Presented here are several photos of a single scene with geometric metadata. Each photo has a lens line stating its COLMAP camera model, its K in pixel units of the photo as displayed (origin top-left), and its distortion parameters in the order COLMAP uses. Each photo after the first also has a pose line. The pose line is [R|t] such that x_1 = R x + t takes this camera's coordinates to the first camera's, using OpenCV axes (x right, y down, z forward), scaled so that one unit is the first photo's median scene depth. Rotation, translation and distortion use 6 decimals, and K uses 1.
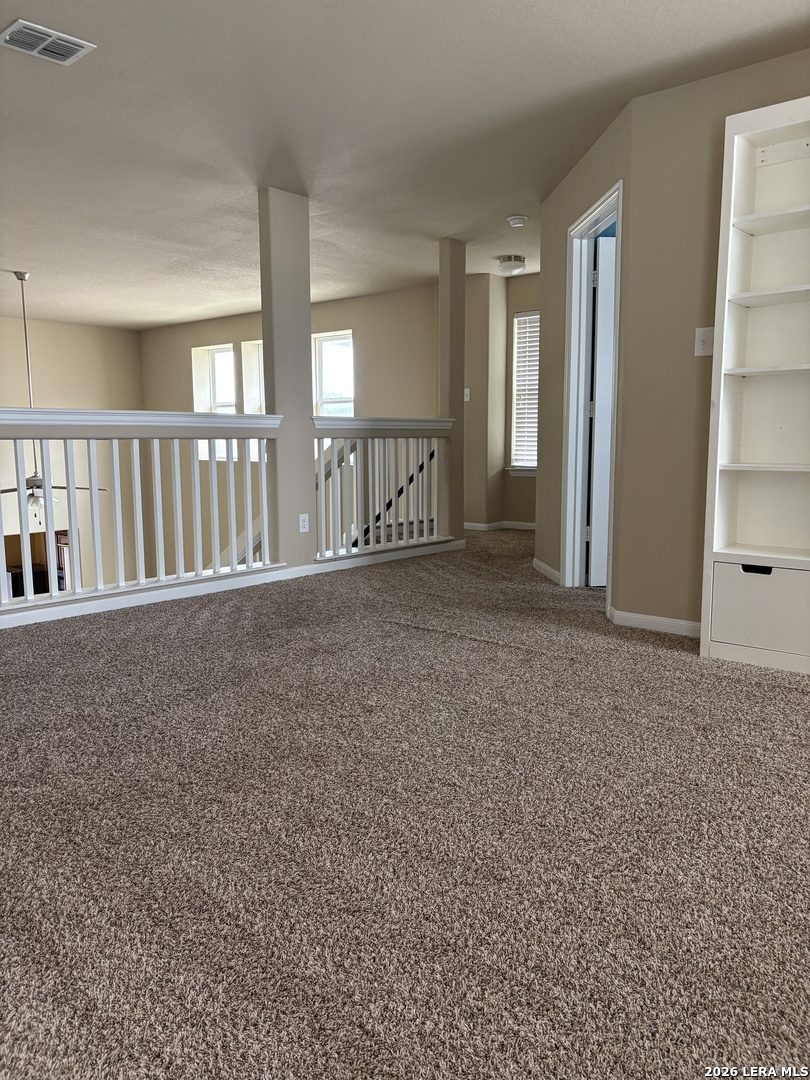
lens RADIAL K [[818.7, 0, 405.0], [0, 818.7, 540.0], [0, 0, 1]] dist [0.042780, -0.005508]
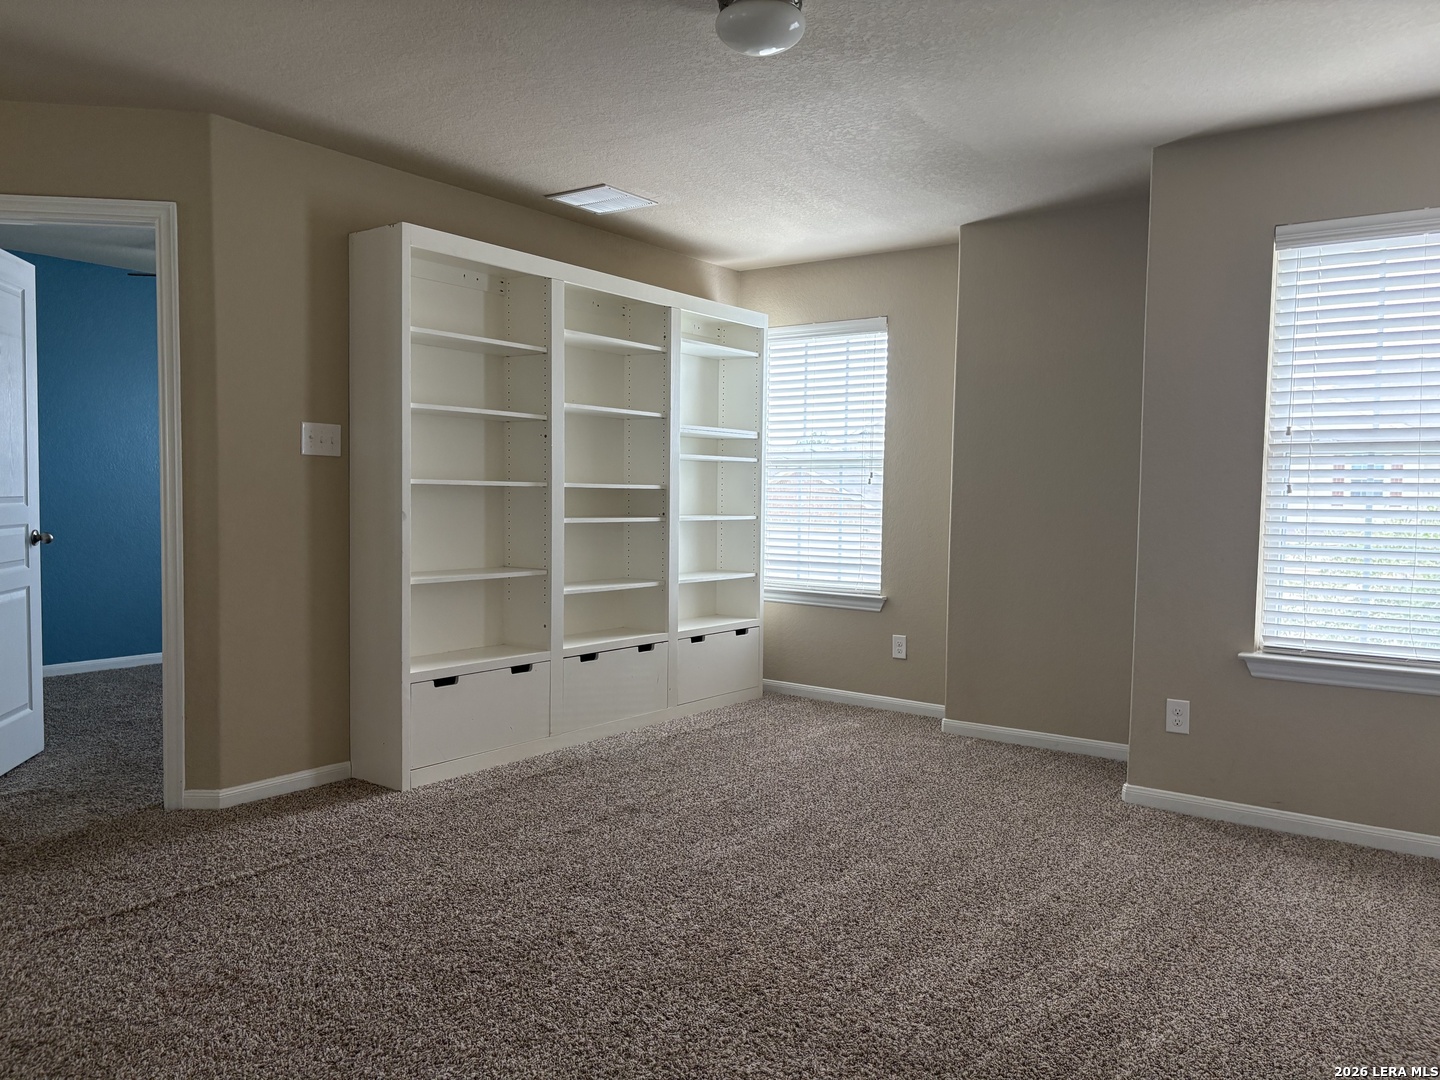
lens RADIAL K [[1102.1, 0, 720.0], [0, 1102.1, 540.0], [0, 0, 1]] dist [0.033646, -0.081000]
pose [[-0.068239, -0.044166, 0.996691, -0.869622], [0.112174, 0.992345, 0.051653, -0.157626], [-0.991343, 0.115328, -0.062762, 0.711669]]
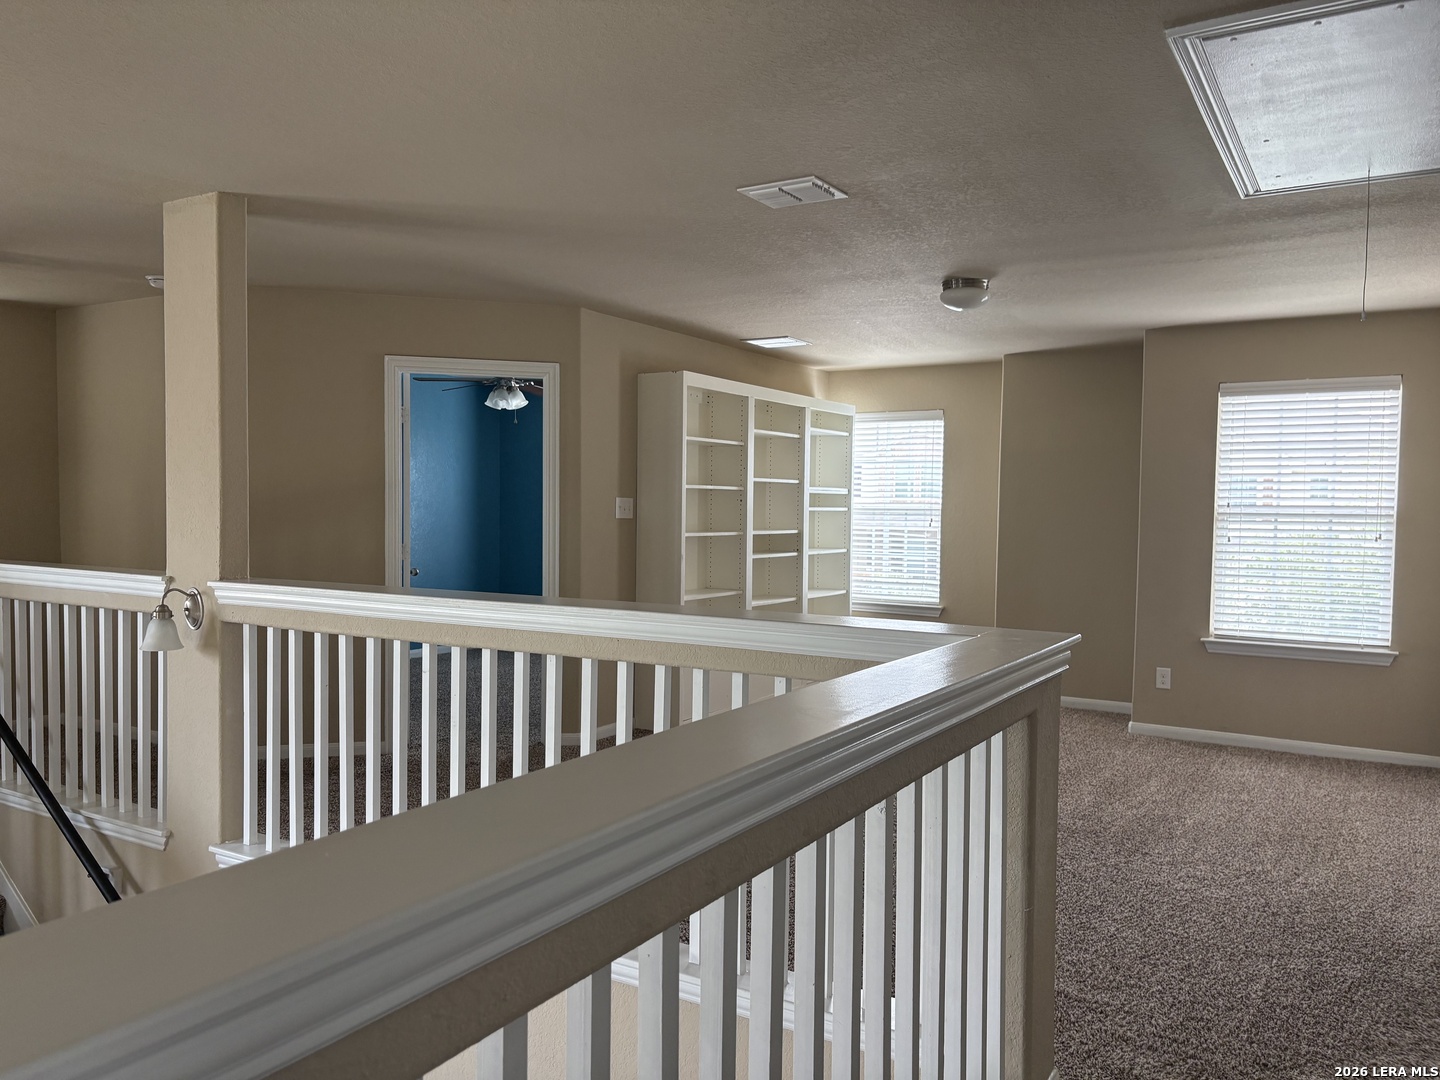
lens RADIAL K [[1068.8, 0, 720.0], [0, 1068.8, 540.0], [0, 0, 1]] dist [-0.027485, -0.001441]
pose [[-0.141934, -0.032407, 0.989346, -1.486706], [0.113416, 0.992350, 0.048776, -0.278979], [-0.983357, 0.119130, -0.137173, 1.188831]]
